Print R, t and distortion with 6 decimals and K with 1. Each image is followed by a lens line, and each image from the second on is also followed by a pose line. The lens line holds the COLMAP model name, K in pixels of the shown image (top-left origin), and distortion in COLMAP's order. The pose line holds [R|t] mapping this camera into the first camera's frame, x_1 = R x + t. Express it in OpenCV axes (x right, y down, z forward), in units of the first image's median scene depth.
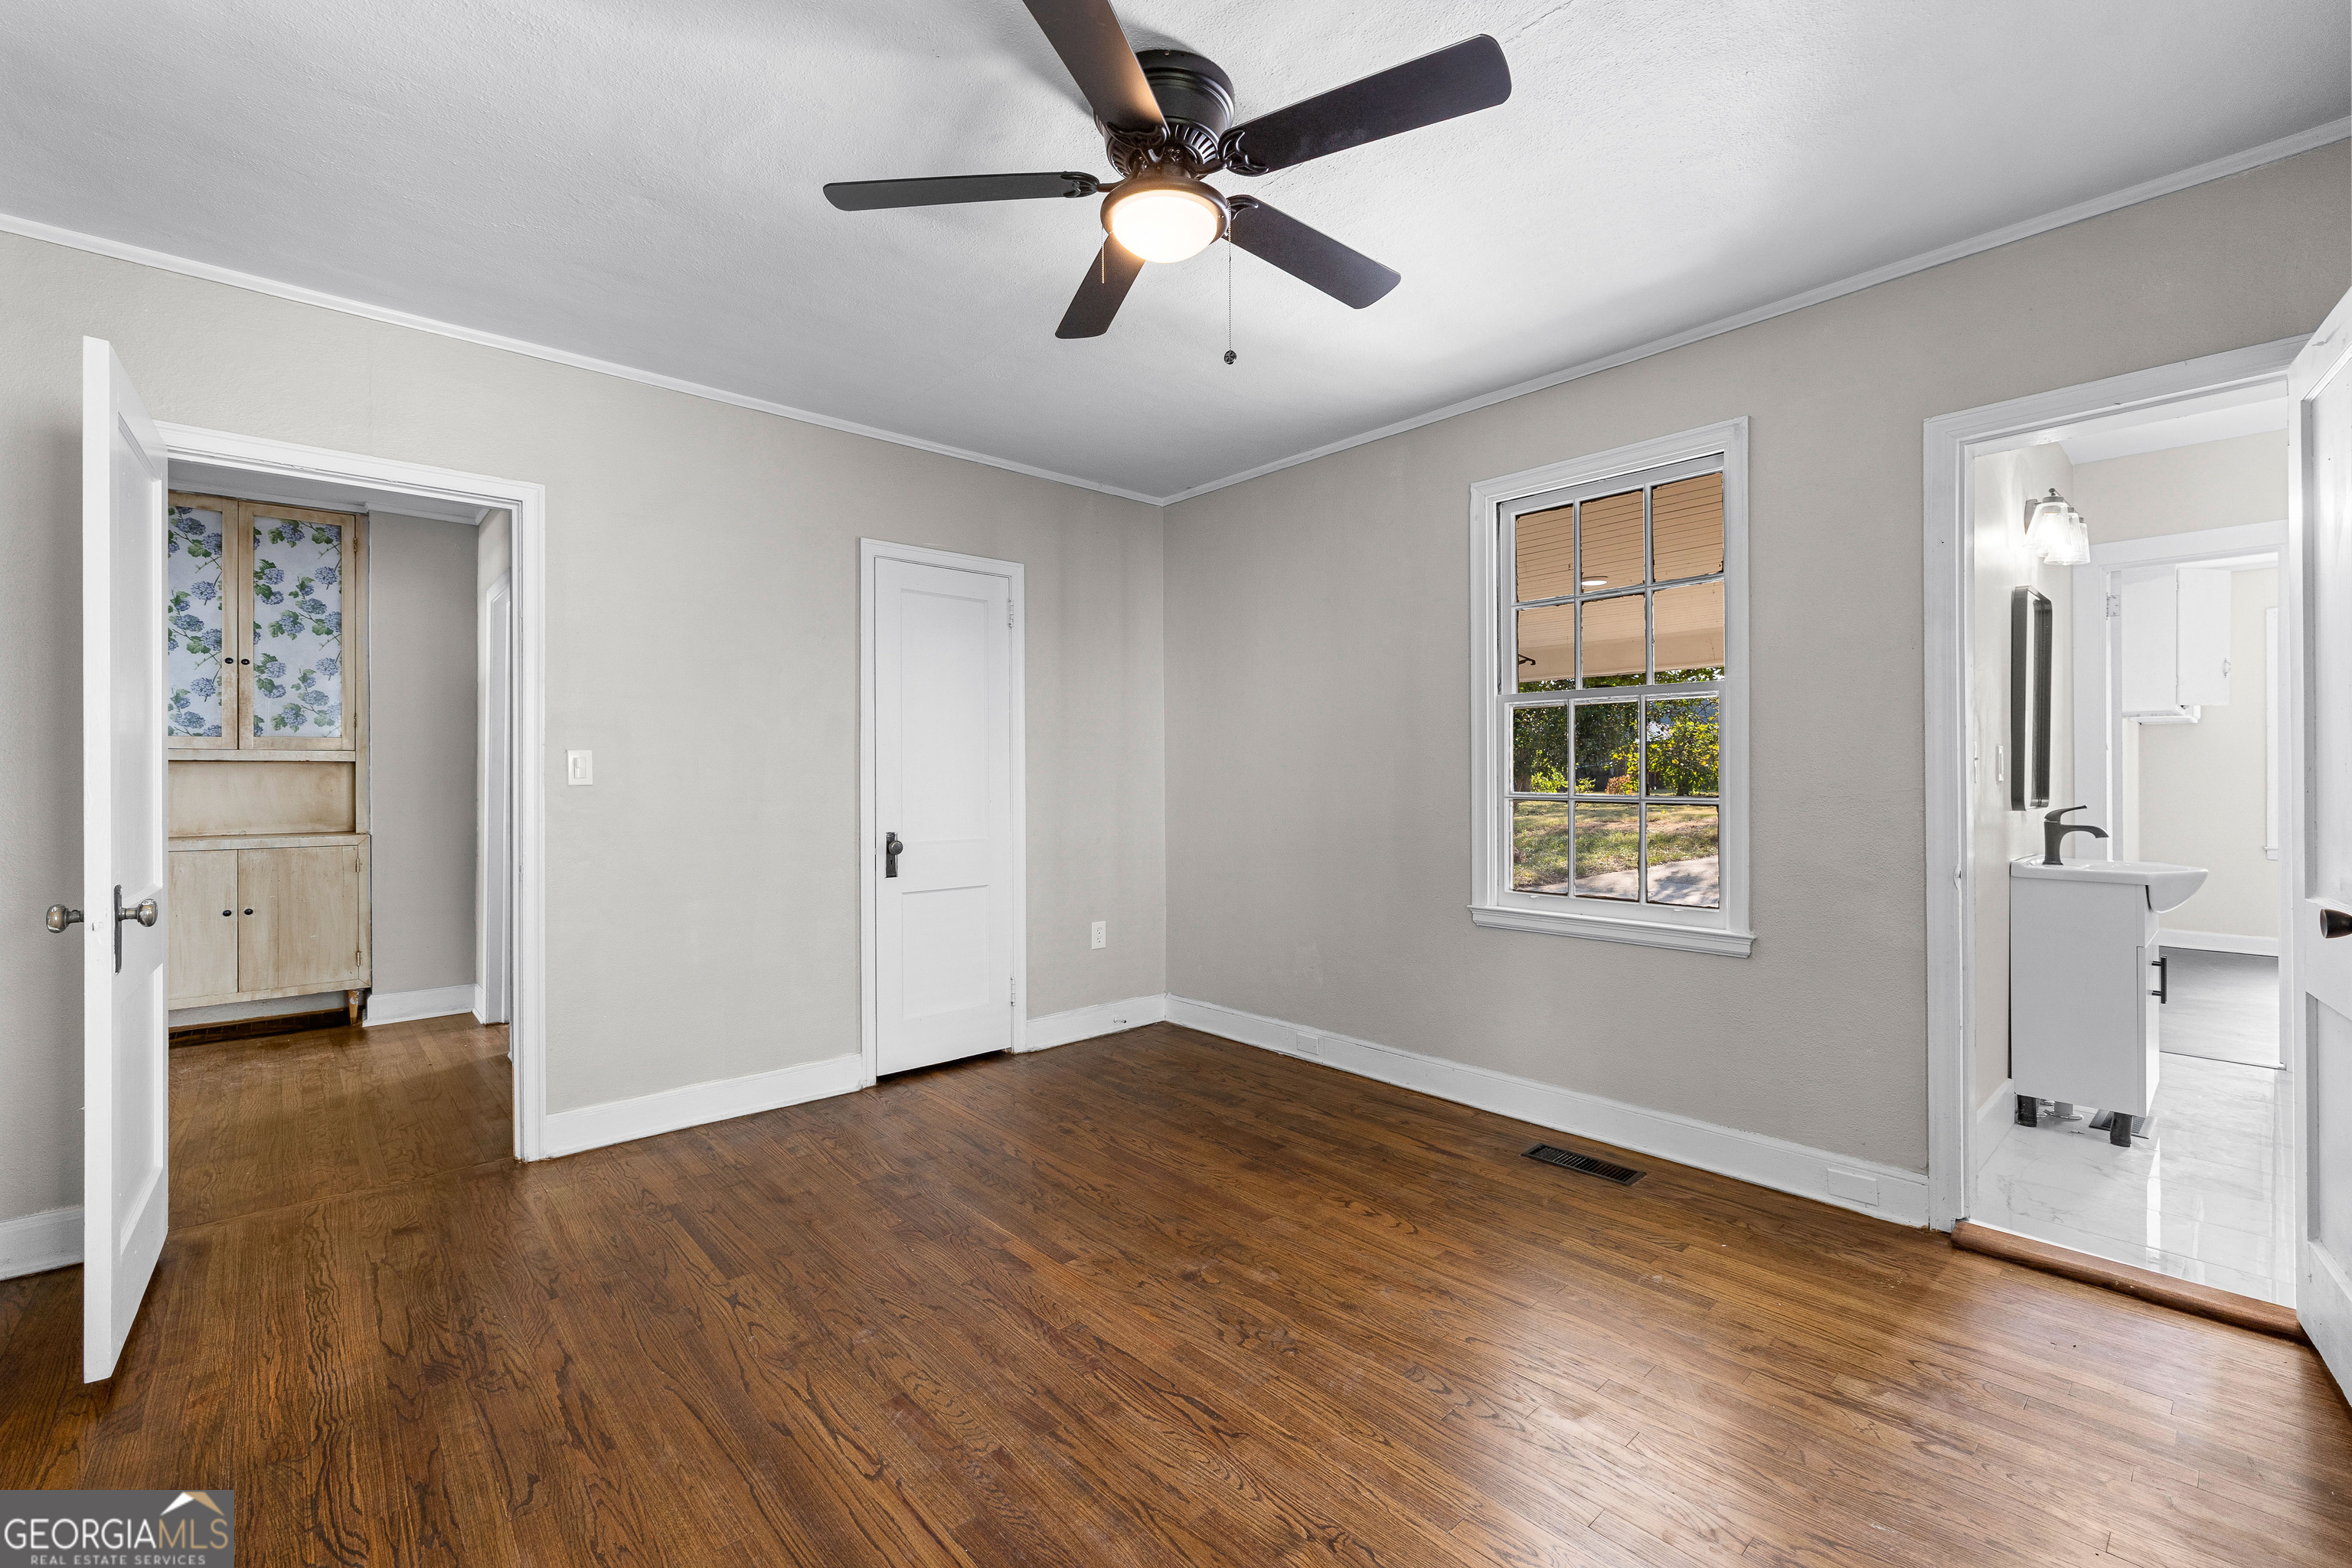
lens RADIAL K [[990.0, 0, 1172.2], [0, 990.0, 772.7], [0, 0, 1]] dist [0.001070, -0.000128]
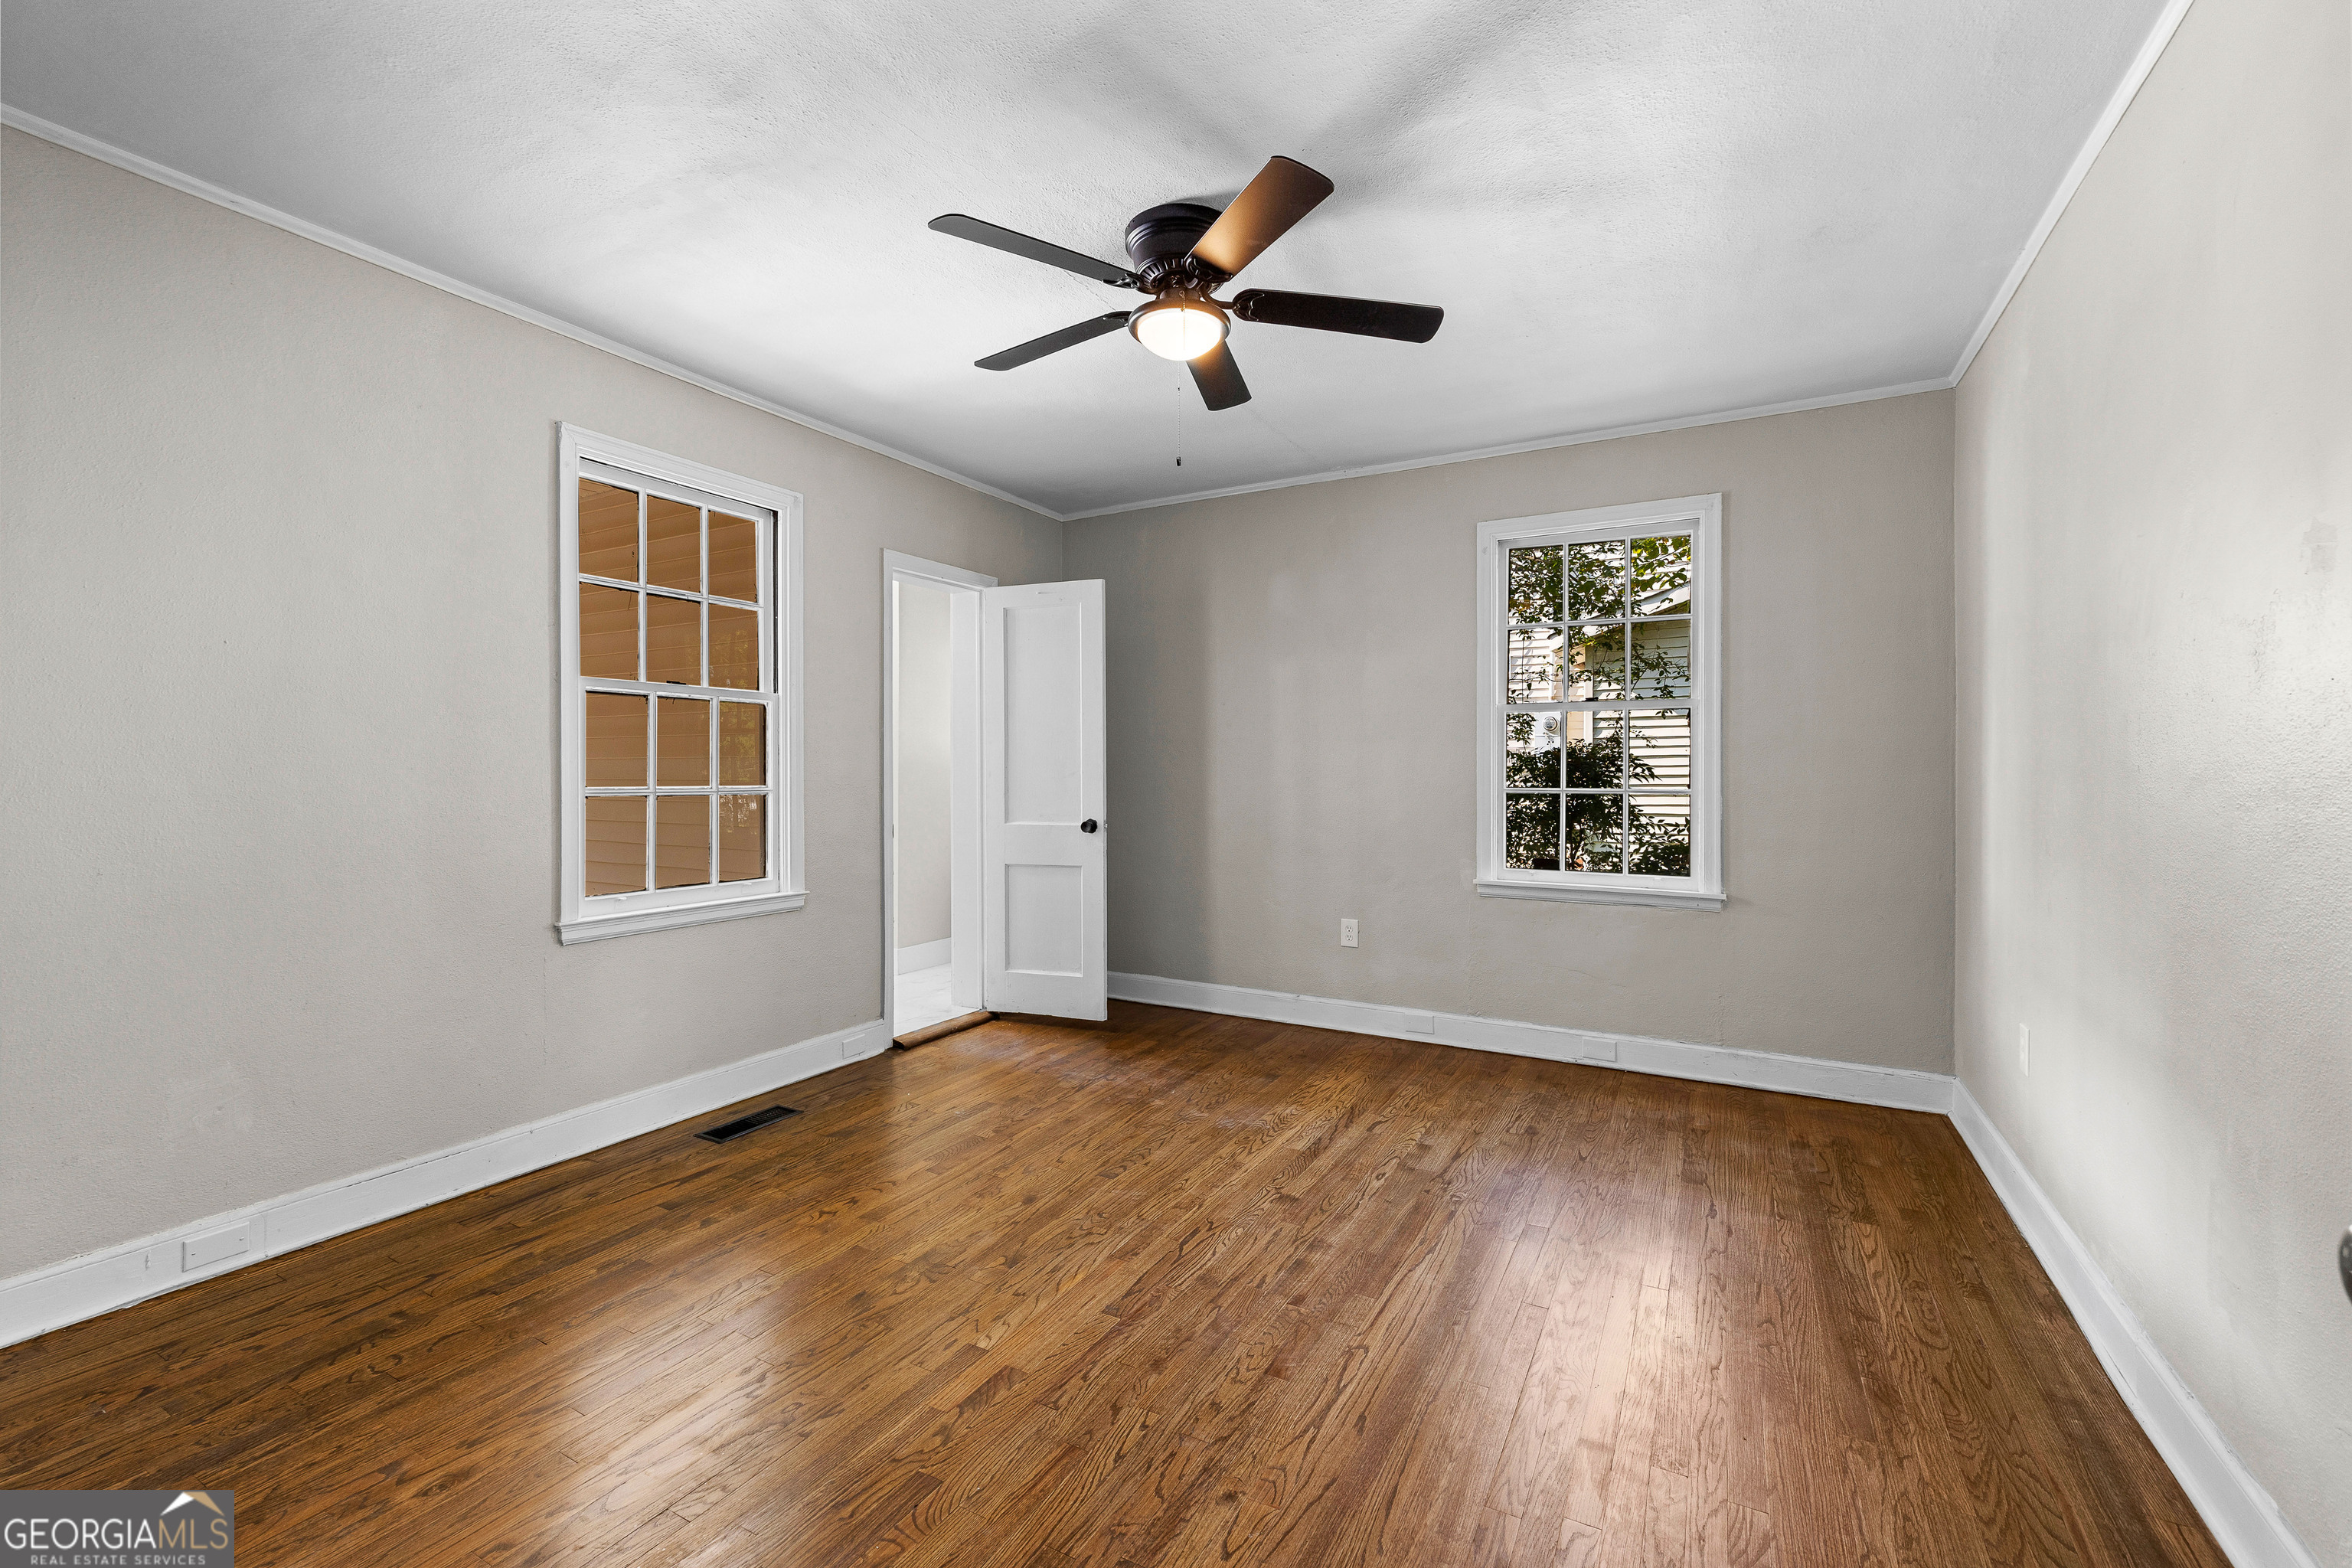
lens RADIAL K [[990.0, 0, 1172.2], [0, 990.0, 772.7], [0, 0, 1]] dist [0.001070, -0.000128]
pose [[-0.323174, -0.000870, 0.946339, -0.864576], [-0.003363, 0.999994, -0.000229, 0.006144], [-0.946333, -0.003257, -0.323176, 1.020074]]
